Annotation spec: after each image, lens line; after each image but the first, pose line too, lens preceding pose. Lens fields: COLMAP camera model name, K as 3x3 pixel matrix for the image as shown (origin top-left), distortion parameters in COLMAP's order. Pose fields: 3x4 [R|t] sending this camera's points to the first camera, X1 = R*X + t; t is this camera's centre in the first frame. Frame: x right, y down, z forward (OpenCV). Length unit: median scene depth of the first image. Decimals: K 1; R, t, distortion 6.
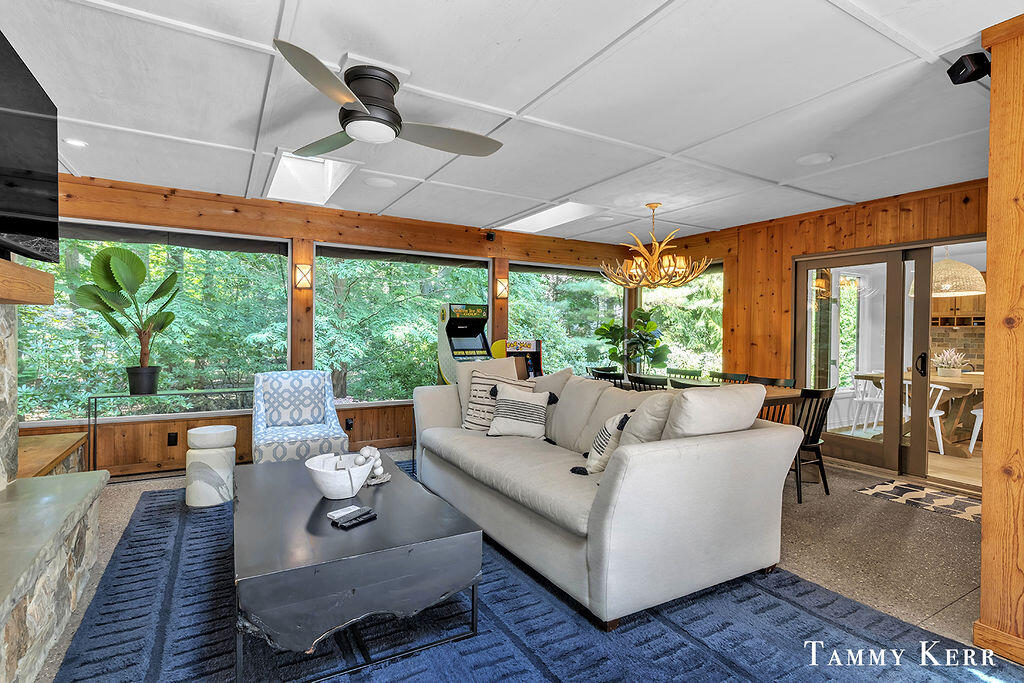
lens RADIAL K [[498.2, 0, 512.0], [0, 498.2, 341.5], [0, 0, 1]] dist [0.006070, 0.000382]
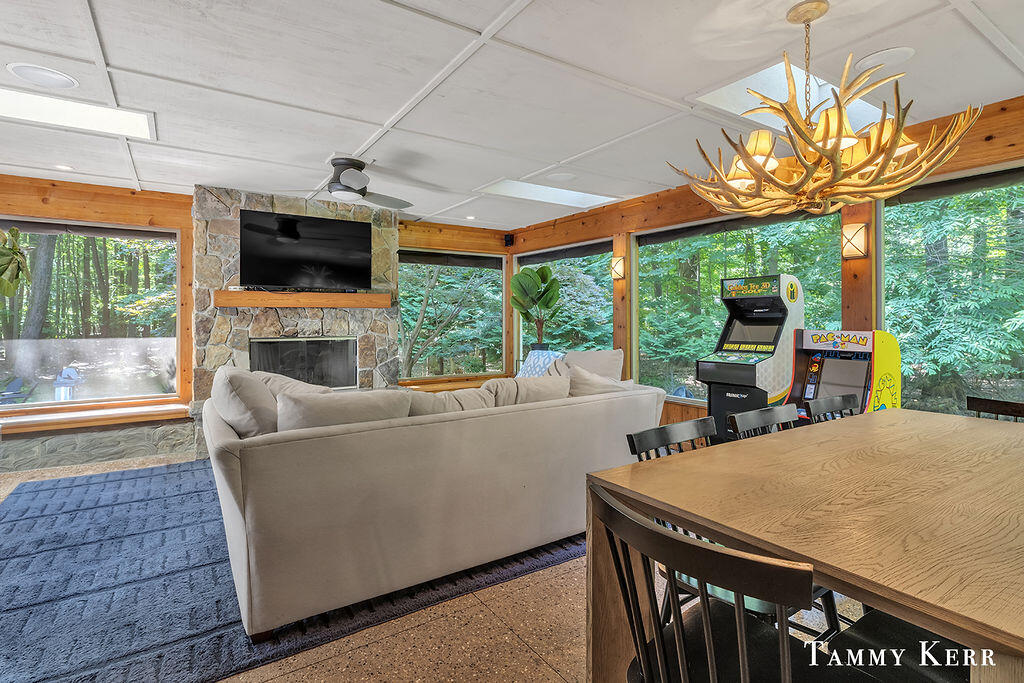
lens RADIAL K [[512.8, 0, 507.5], [0, 512.8, 318.0], [0, 0, 1]] dist [0.000168, 0.000288]
pose [[0.054817, -0.014782, -0.998387, 0.651097], [-0.017613, 0.999721, -0.015768, -0.000849], [0.998341, 0.018449, 0.054542, 0.672522]]
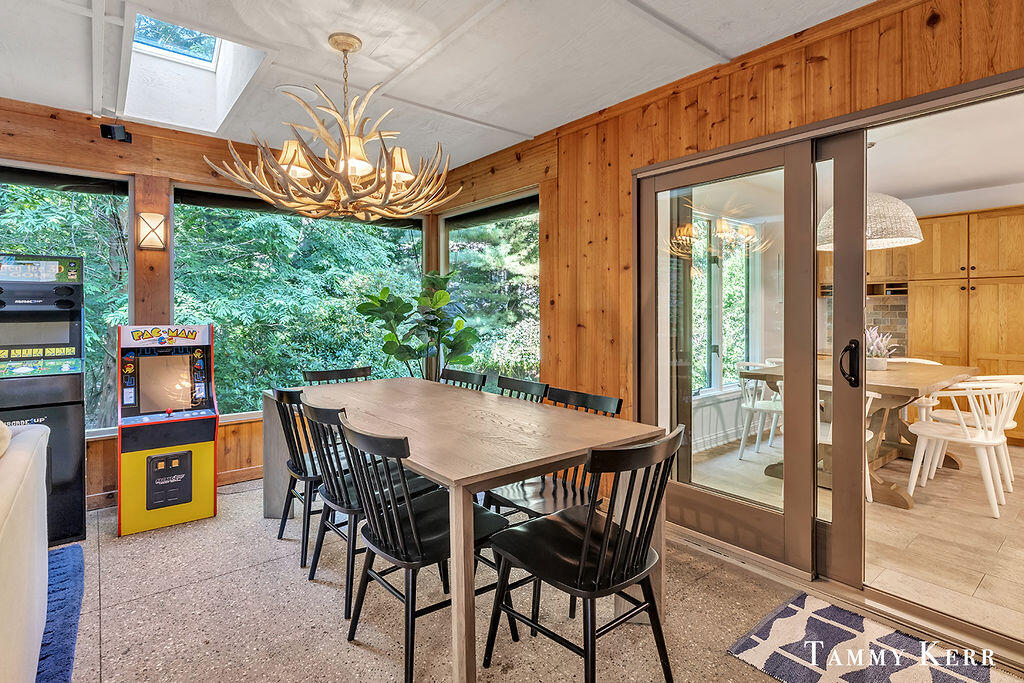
lens RADIAL K [[512.8, 0, 507.5], [0, 512.8, 318.0], [0, 0, 1]] dist [0.000168, 0.000288]
pose [[0.988113, -0.014019, 0.153092, 0.331814], [0.015098, 0.999869, -0.005885, -0.001734], [-0.152989, 0.008127, 0.988194, 0.451298]]
